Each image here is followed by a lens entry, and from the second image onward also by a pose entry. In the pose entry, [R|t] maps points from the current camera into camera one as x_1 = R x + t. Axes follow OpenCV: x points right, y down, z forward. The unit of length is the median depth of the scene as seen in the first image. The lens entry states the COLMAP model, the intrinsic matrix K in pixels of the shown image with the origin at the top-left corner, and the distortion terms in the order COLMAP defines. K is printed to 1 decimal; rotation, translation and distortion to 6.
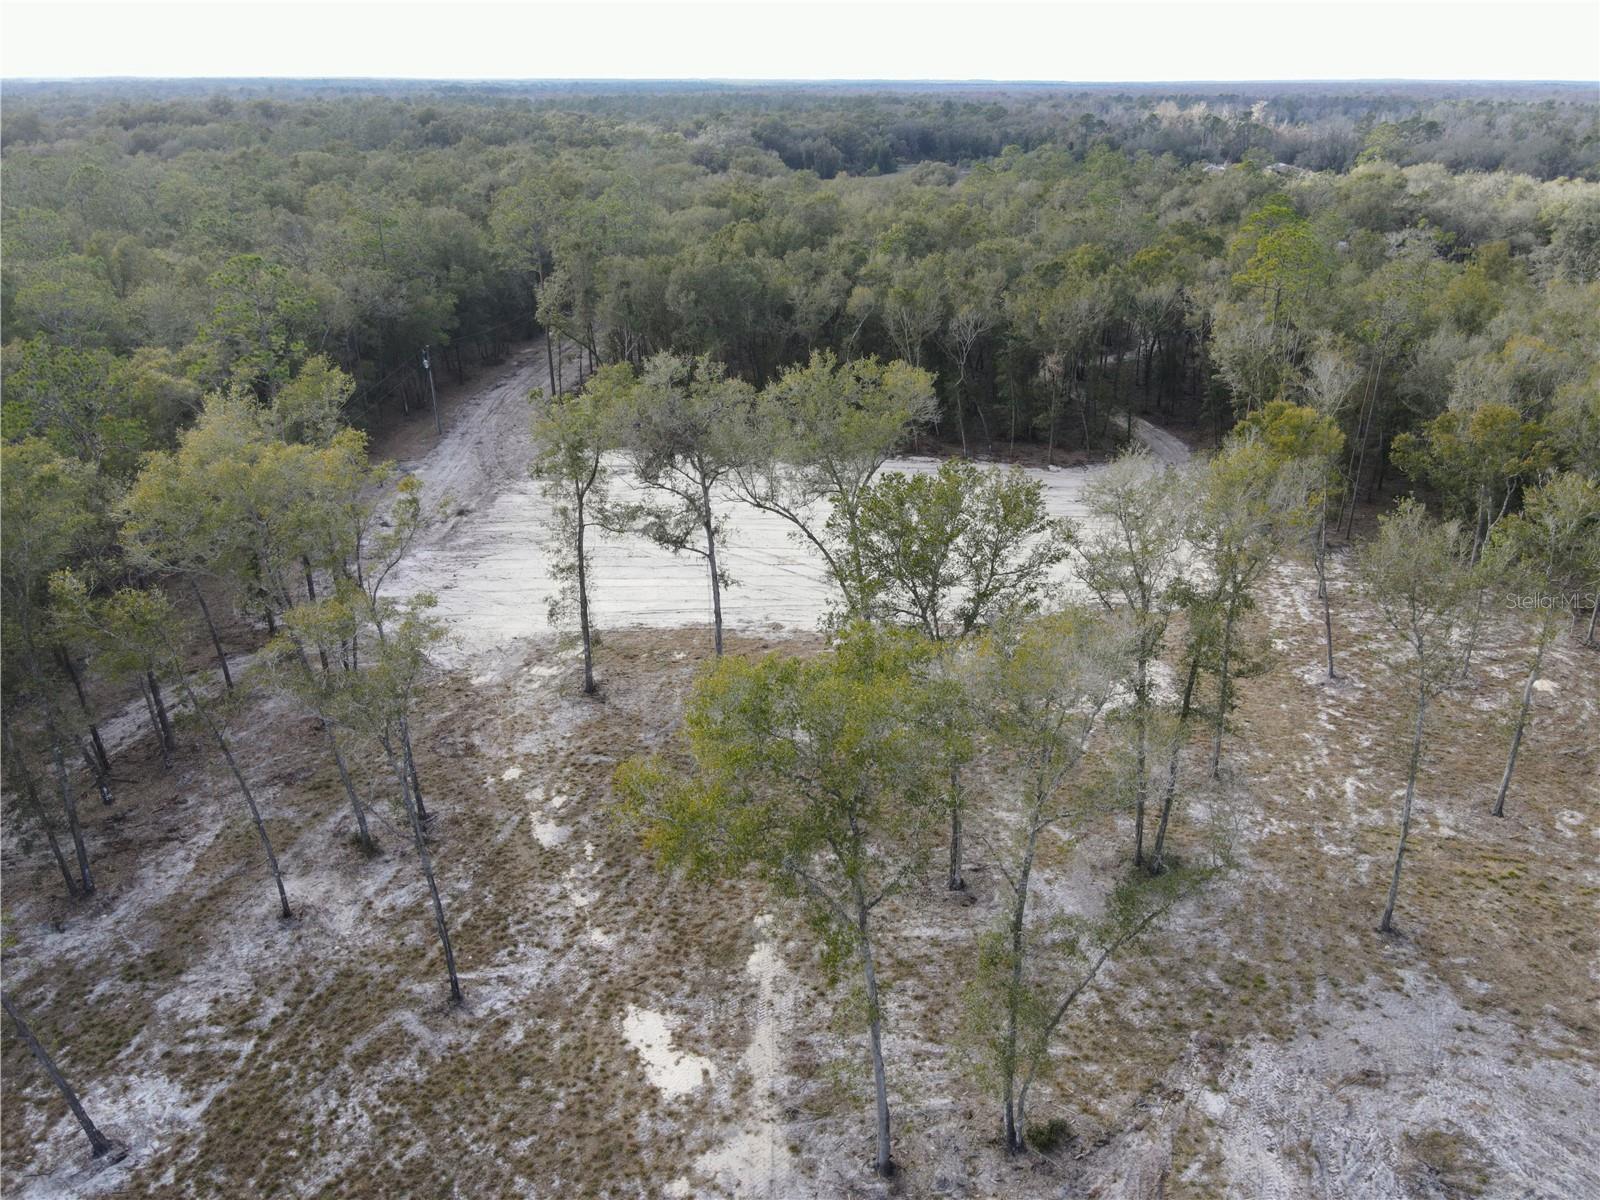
lens RADIAL K [[1177.6, 0, 808.3], [0, 1177.6, 597.9], [0, 0, 1]] dist [-0.007513, 0.048665]
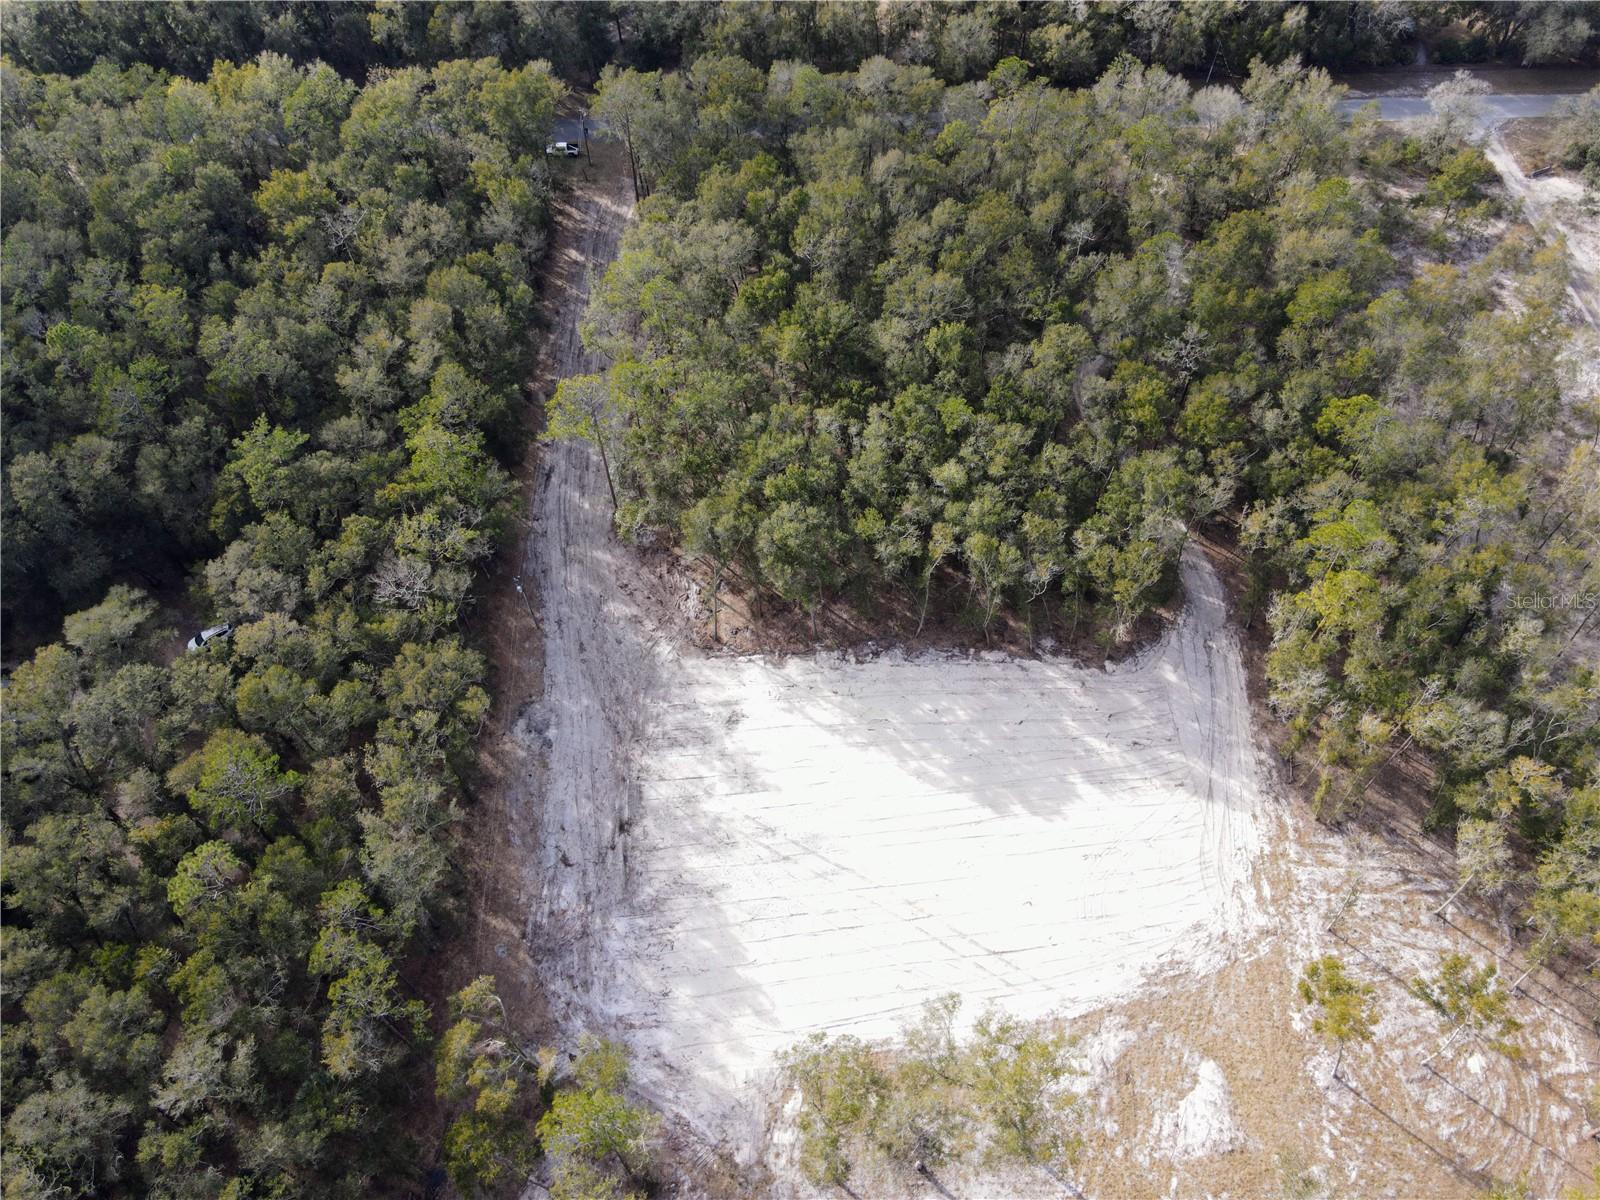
lens RADIAL K [[1177.6, 0, 808.3], [0, 1177.6, 597.9], [0, 0, 1]] dist [-0.007513, 0.048665]
pose [[0.994479, -0.086499, 0.059416, -0.185136], [0.042807, 0.851324, 0.522891, -1.000397], [-0.095812, -0.517460, 0.850326, 0.121577]]
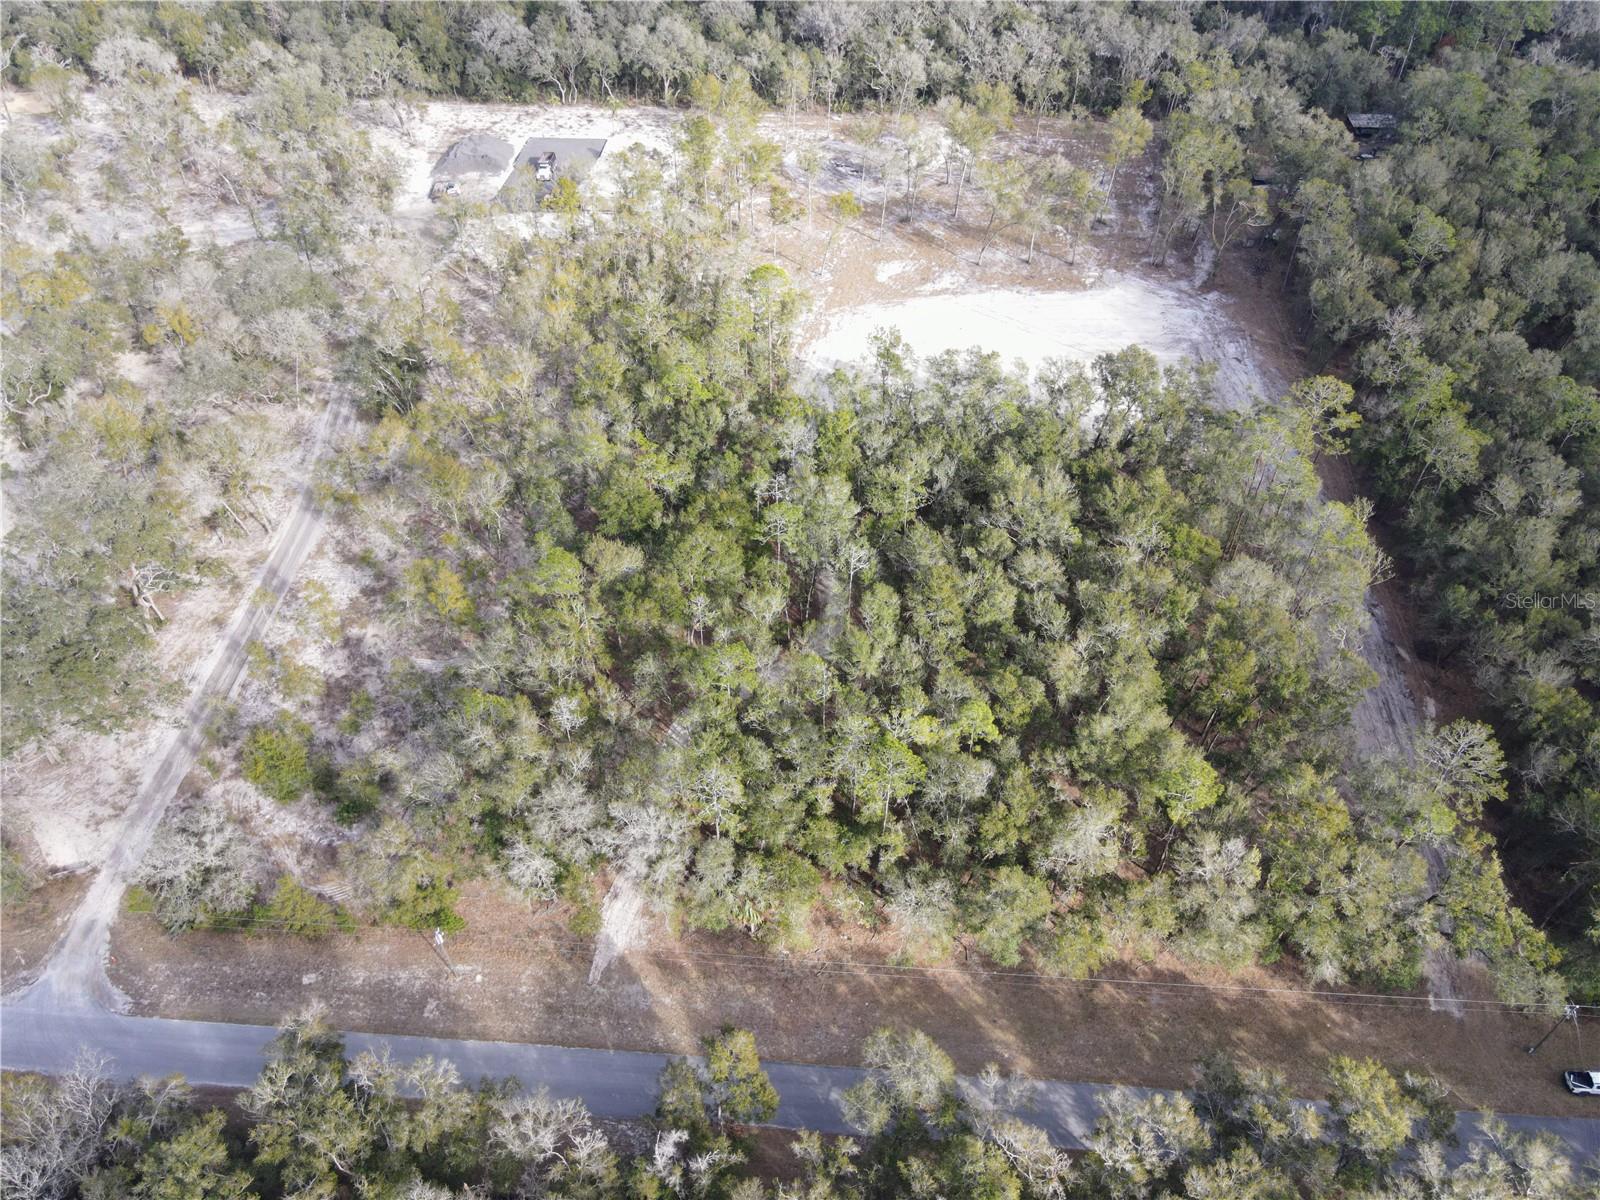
lens RADIAL K [[1177.6, 0, 808.3], [0, 1177.6, 597.9], [0, 0, 1]] dist [-0.007513, 0.048665]
pose [[-0.999984, -0.004995, -0.002463, 0.397682], [-0.004144, 0.372049, 0.928204, -1.929219], [-0.003720, 0.928200, -0.372064, 2.341938]]
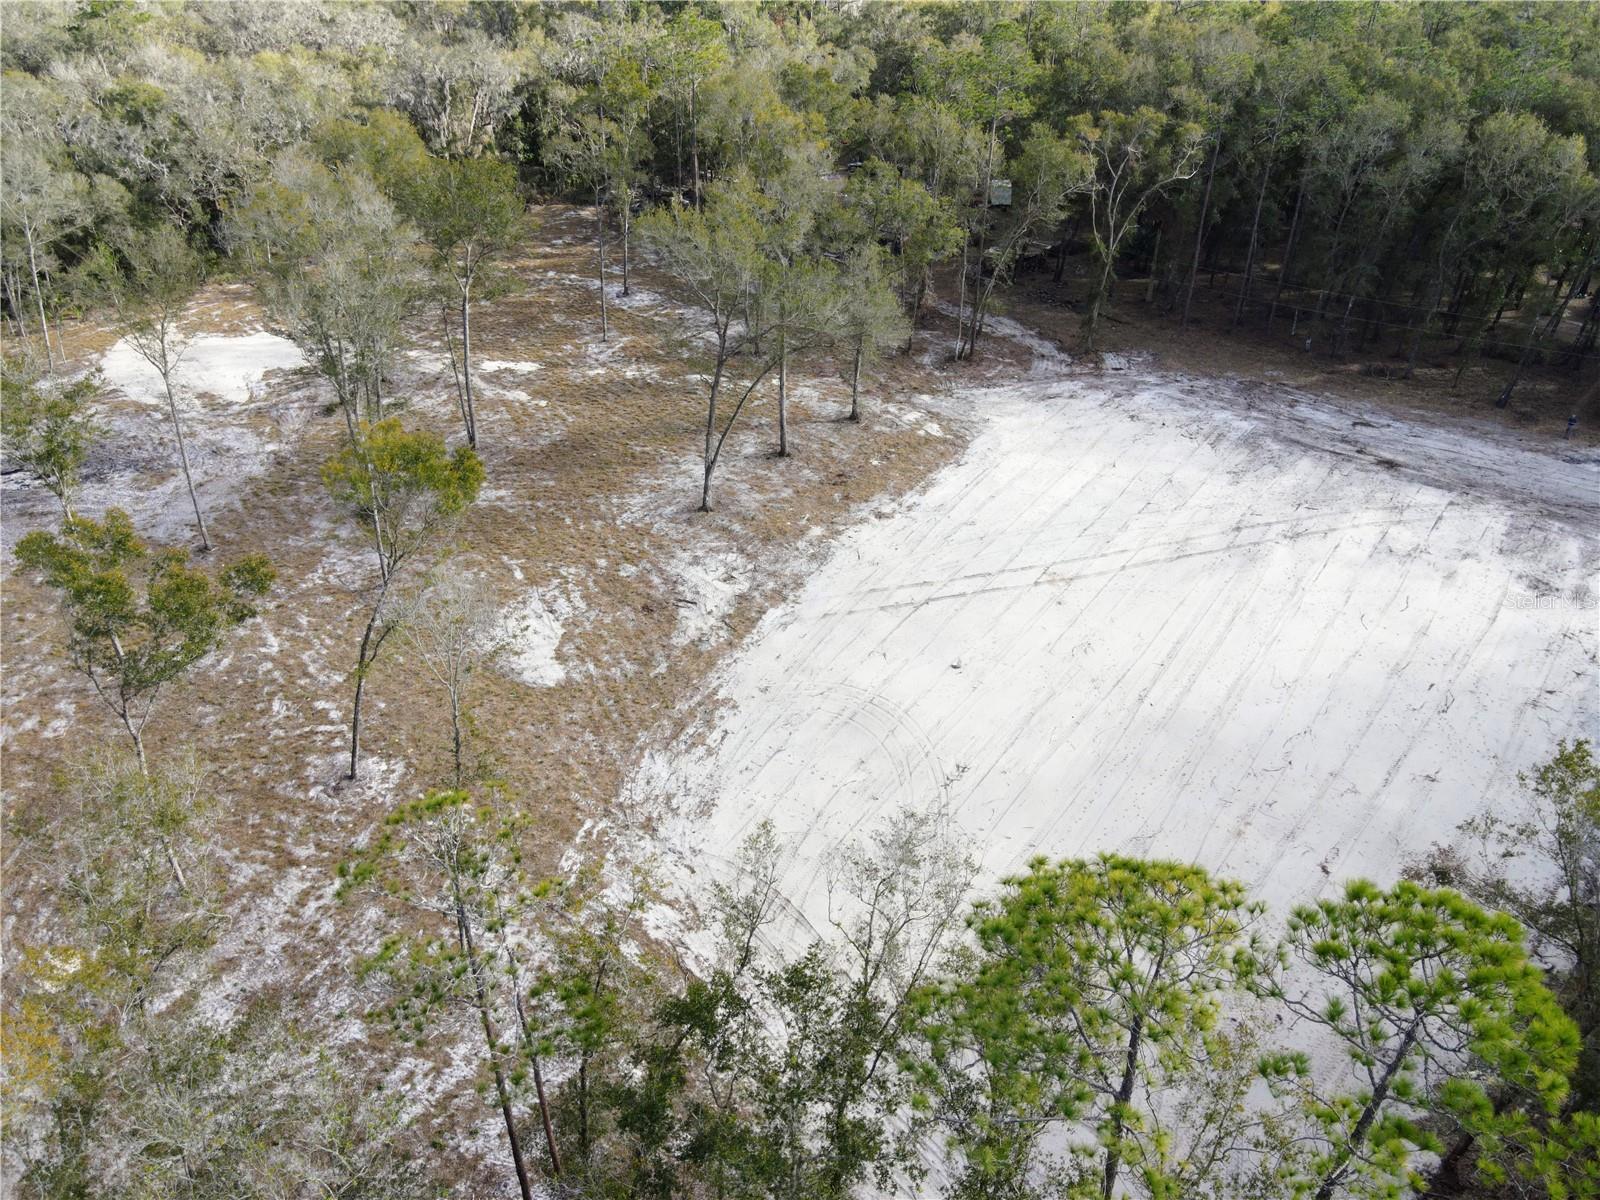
lens RADIAL K [[1177.6, 0, 808.3], [0, 1177.6, 597.9], [0, 0, 1]] dist [-0.007513, 0.048665]
pose [[-0.583743, 0.434227, -0.686070, 0.612656], [-0.329796, 0.645328, 0.689047, -0.505210], [0.741943, 0.628489, -0.233499, 1.095374]]
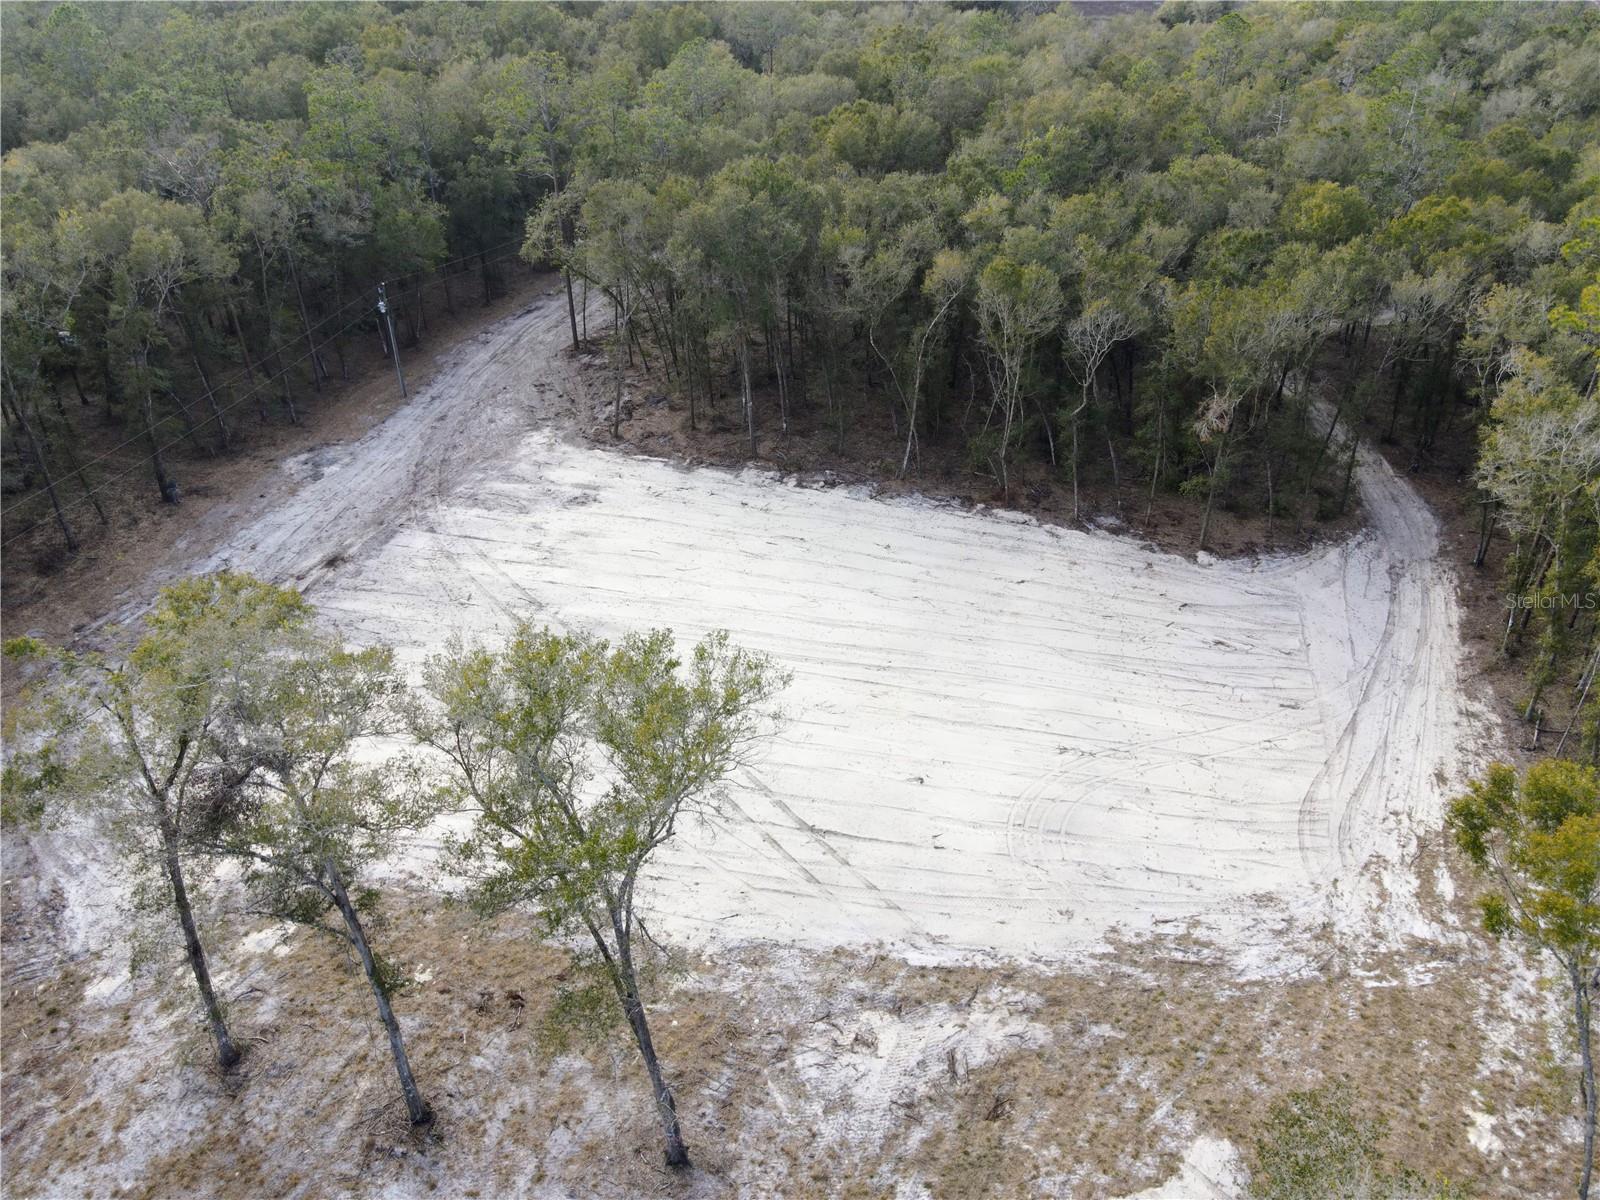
lens RADIAL K [[1177.6, 0, 808.3], [0, 1177.6, 597.9], [0, 0, 1]] dist [-0.007513, 0.048665]
pose [[0.974291, 0.123877, -0.188178, 0.153312], [-0.092799, 0.981777, 0.165837, -0.228855], [0.205293, -0.144111, 0.968033, 0.401451]]
